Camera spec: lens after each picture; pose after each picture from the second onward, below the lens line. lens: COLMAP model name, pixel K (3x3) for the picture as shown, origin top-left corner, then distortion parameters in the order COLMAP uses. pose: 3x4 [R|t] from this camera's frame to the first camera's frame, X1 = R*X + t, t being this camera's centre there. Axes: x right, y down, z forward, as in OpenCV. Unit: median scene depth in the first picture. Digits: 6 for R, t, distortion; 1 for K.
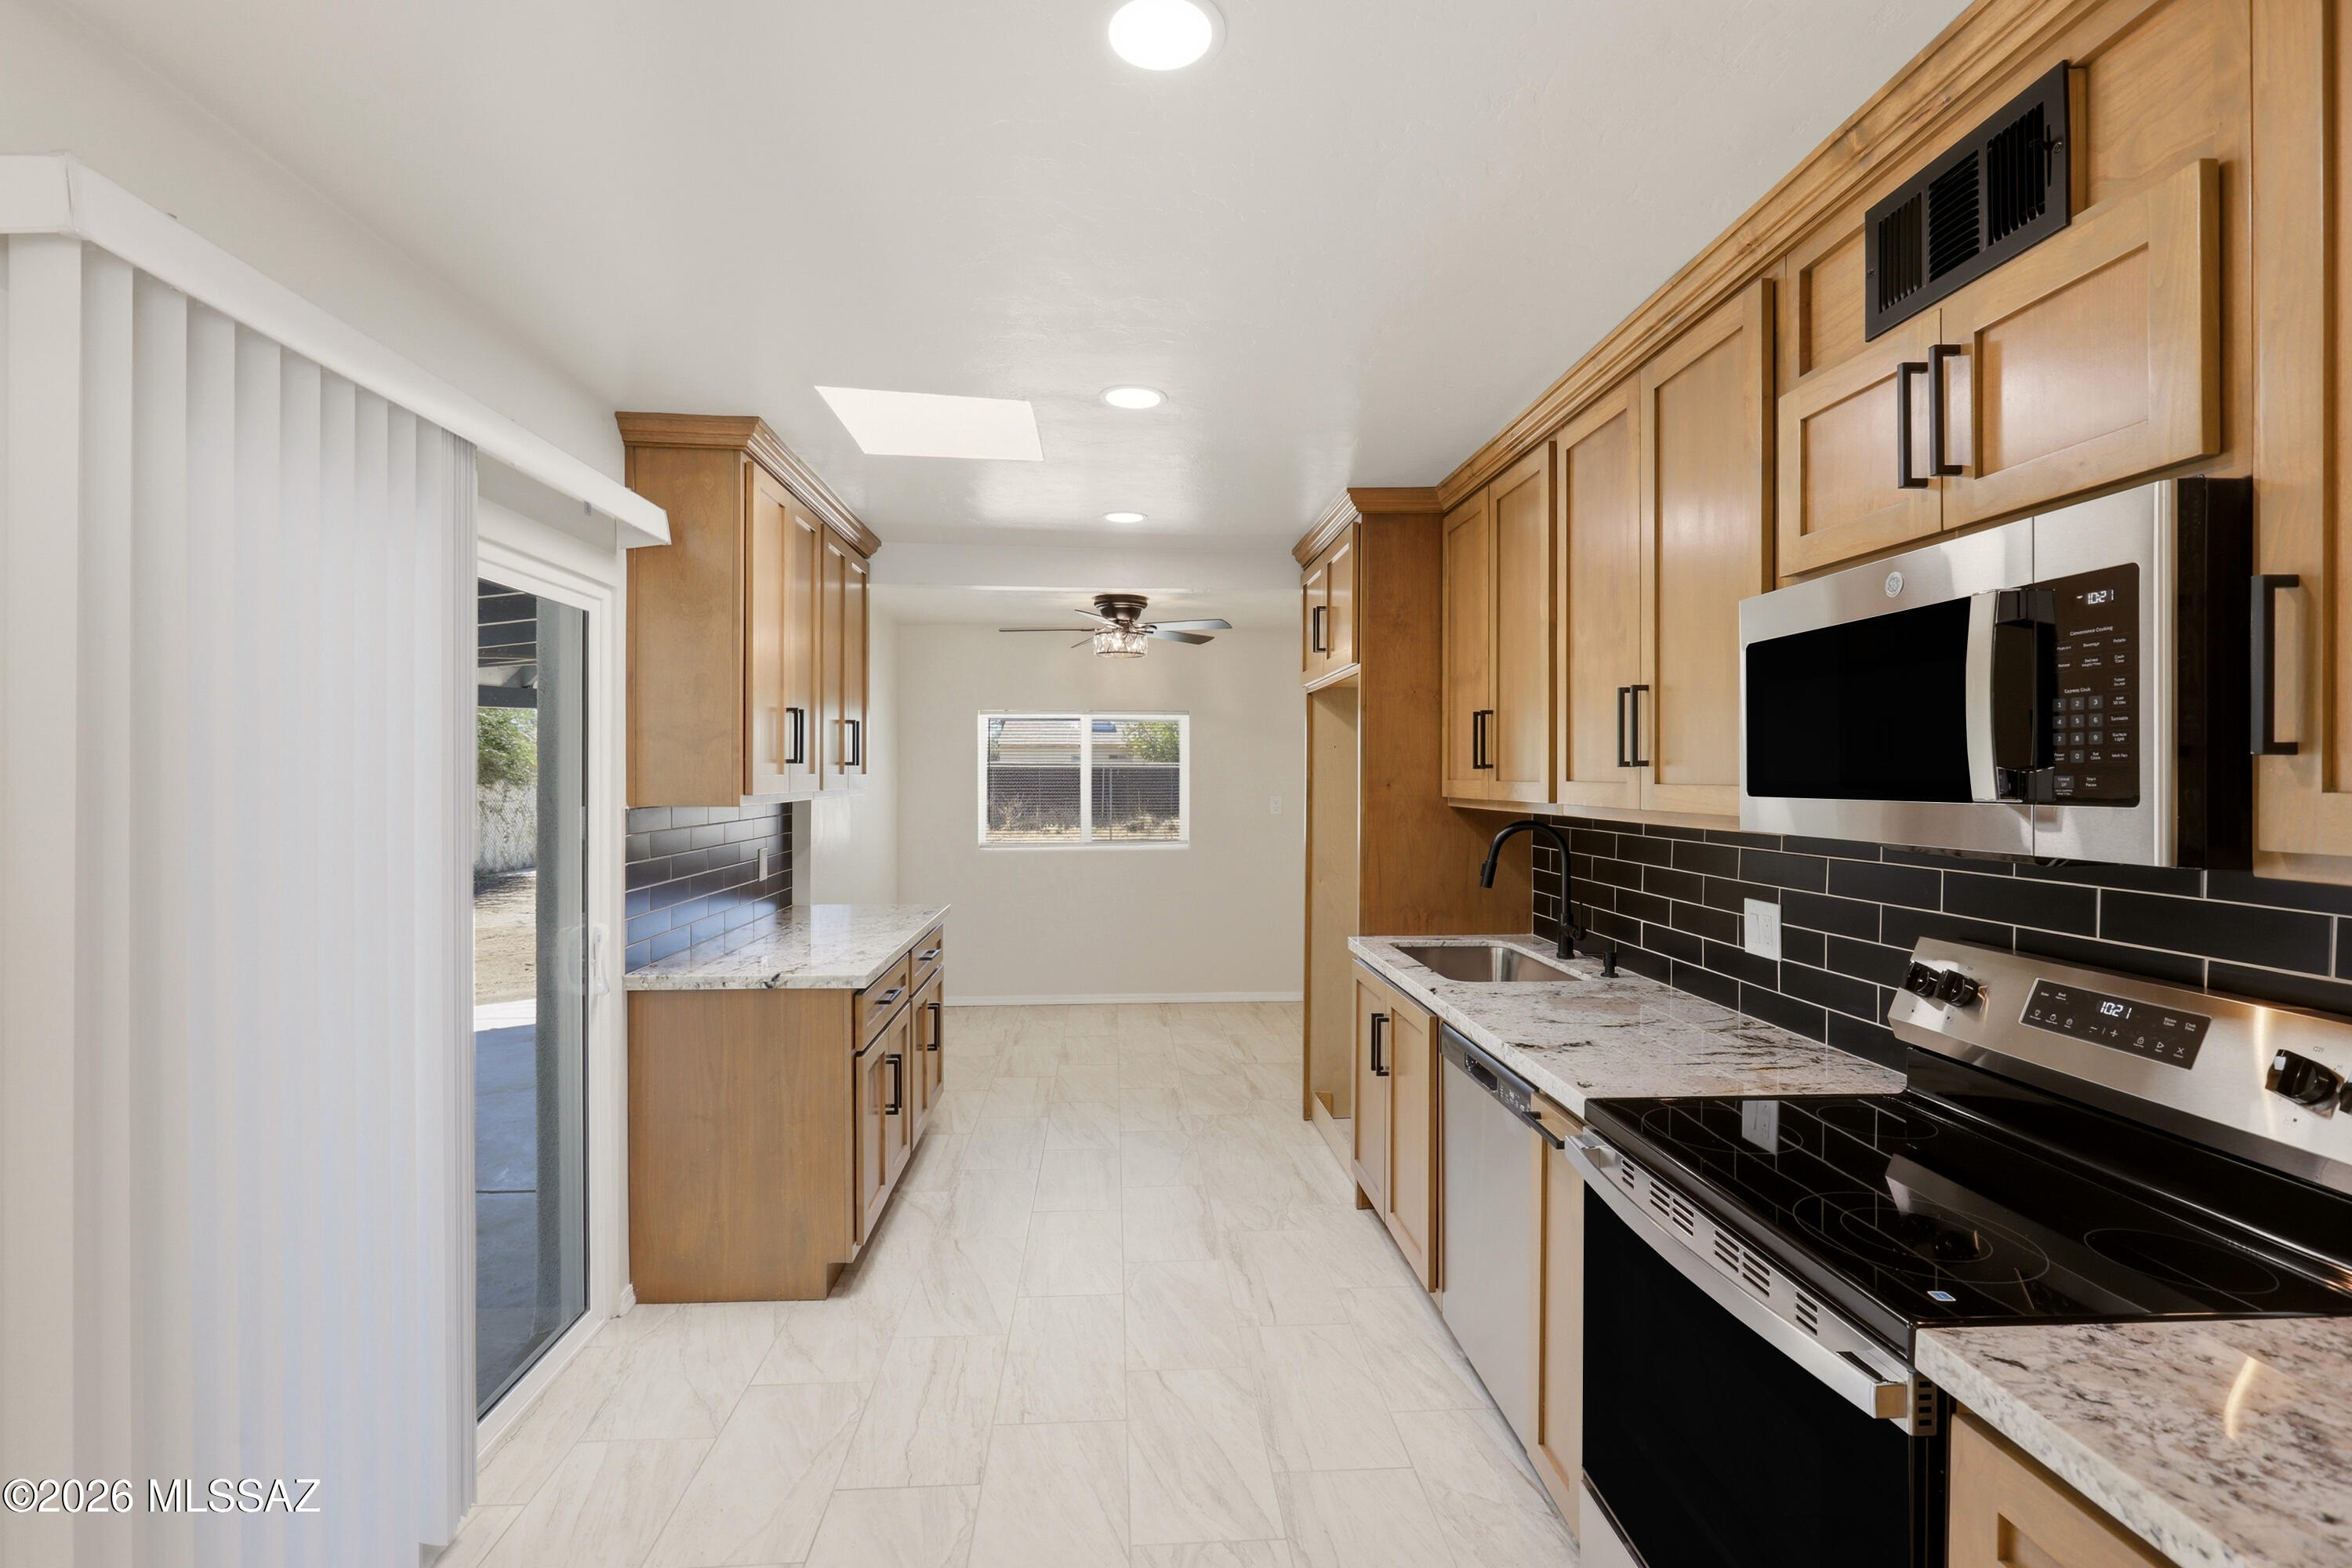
lens RADIAL K [[1086.6, 0, 1168.0], [0, 1086.6, 778.1], [0, 0, 1]] dist [-0.015882, 0.012752]
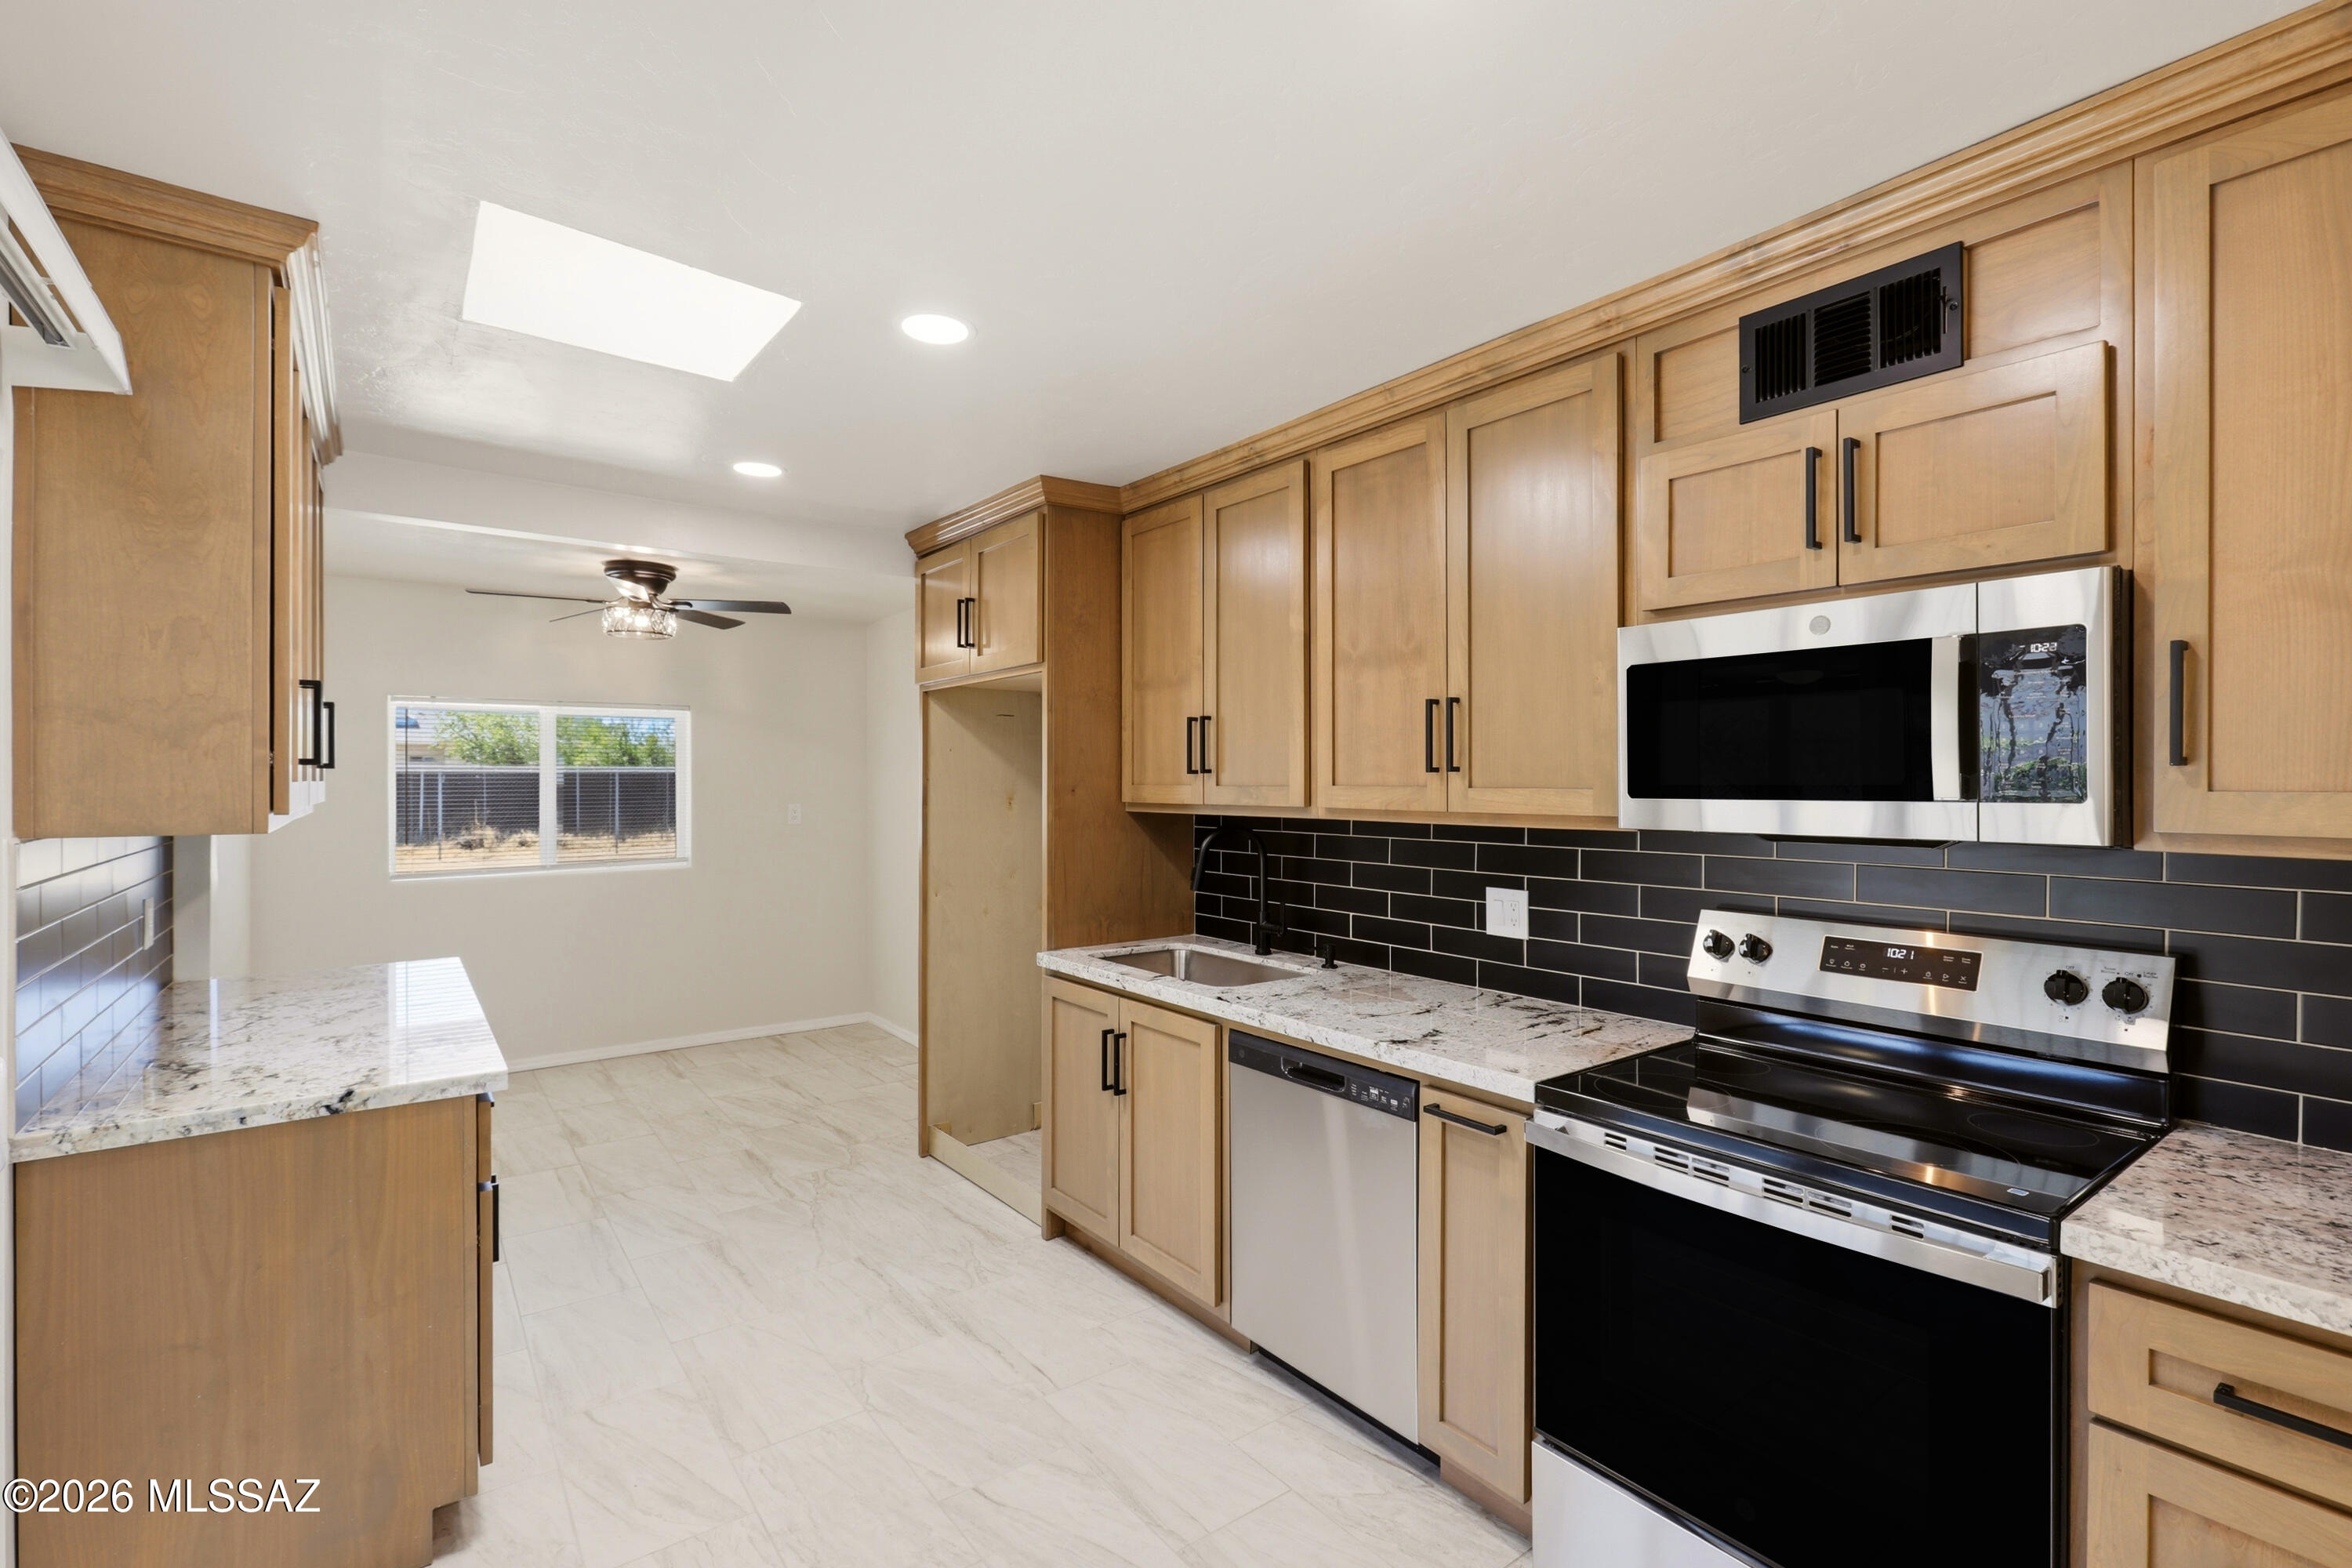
lens RADIAL K [[1076.6, 0, 1190.6], [0, 1076.6, 779.4], [0, 0, 1]] dist [-0.015515, 0.008298]
pose [[0.831817, -0.002011, 0.555046, -0.296723], [0.003818, 0.999991, -0.002098, -0.001595], [-0.555037, 0.003864, 0.831817, 0.188509]]
